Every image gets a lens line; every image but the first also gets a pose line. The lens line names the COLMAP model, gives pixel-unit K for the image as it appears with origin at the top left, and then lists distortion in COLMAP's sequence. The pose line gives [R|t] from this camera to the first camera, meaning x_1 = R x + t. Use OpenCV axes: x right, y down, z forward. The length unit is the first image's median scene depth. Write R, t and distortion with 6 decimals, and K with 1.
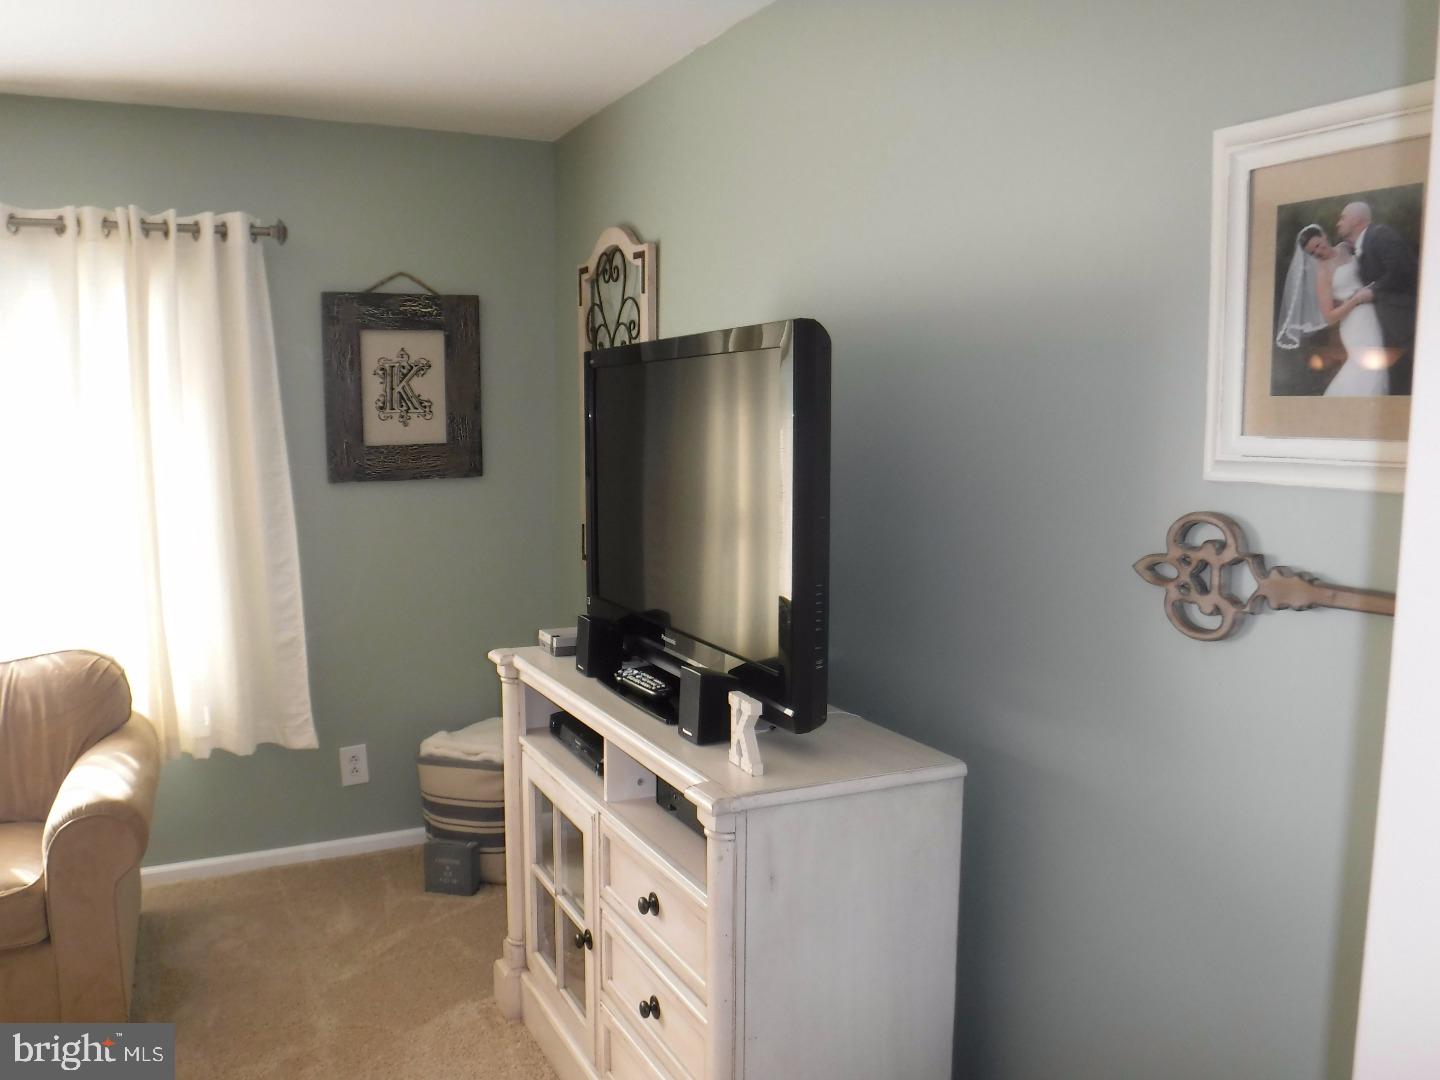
lens RADIAL K [[1188.4, 0, 723.4], [0, 1188.4, 545.3], [0, 0, 1]] dist [-0.083126, -0.006851]
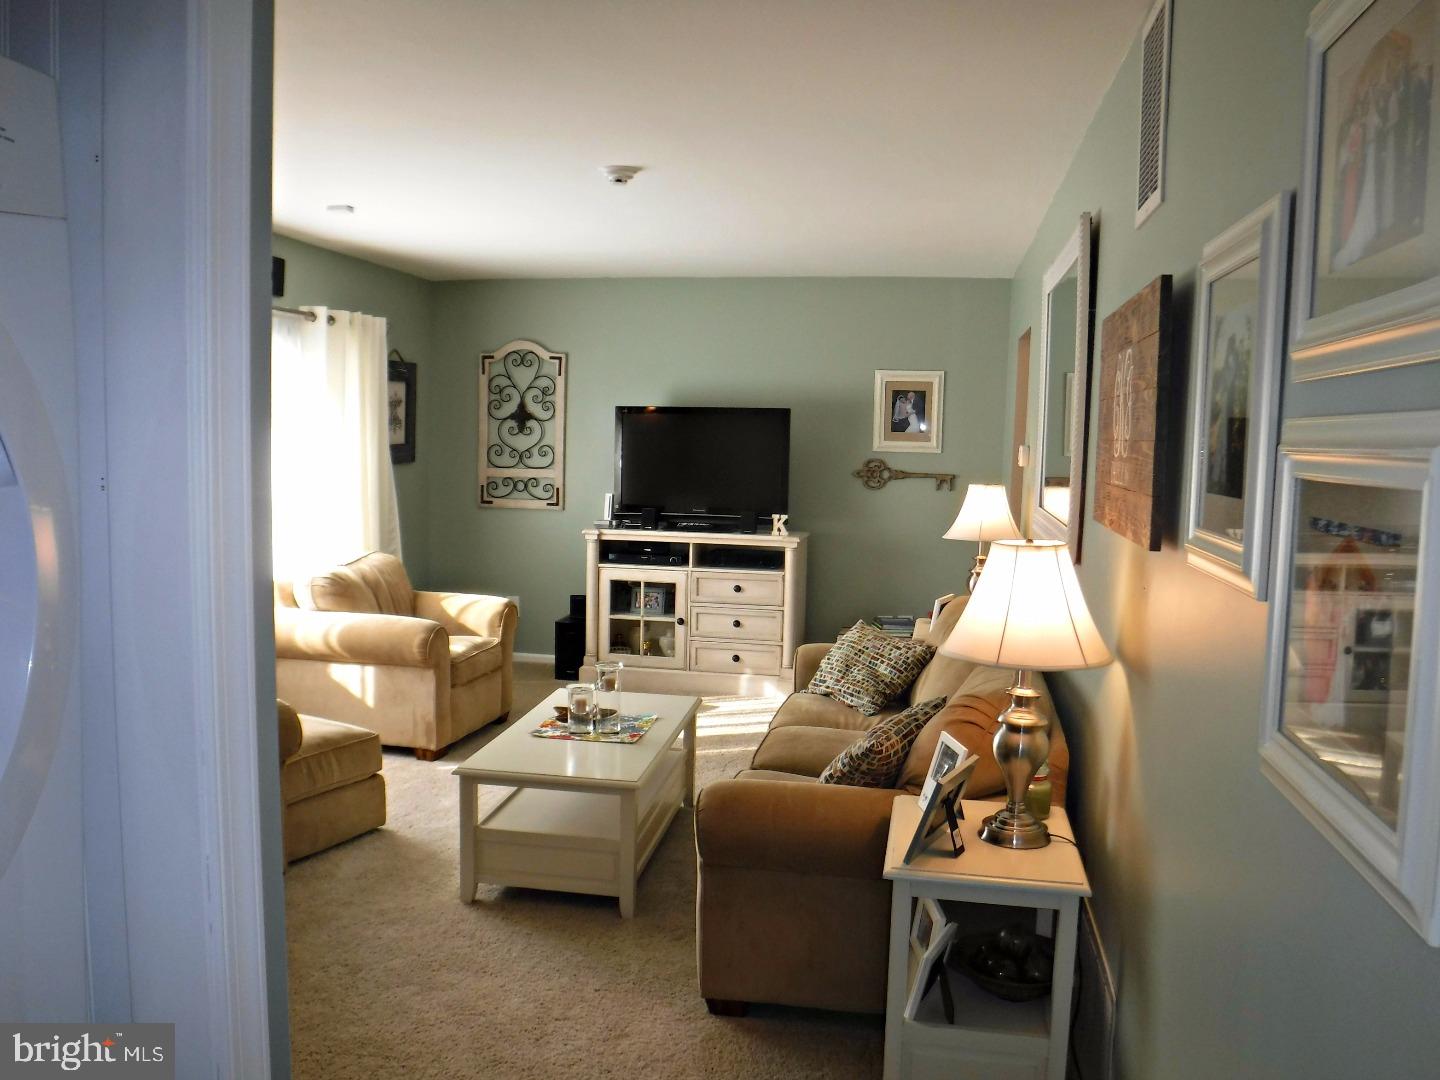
lens RADIAL K [[1188.4, 0, 717.2], [0, 1188.4, 539.9], [0, 0, 1]] dist [-0.083126, -0.006851]
pose [[0.600045, -0.063928, 0.797408, -3.185401], [0.070787, 0.997135, 0.026673, 0.103485], [-0.796828, 0.040441, 0.602851, -1.055208]]
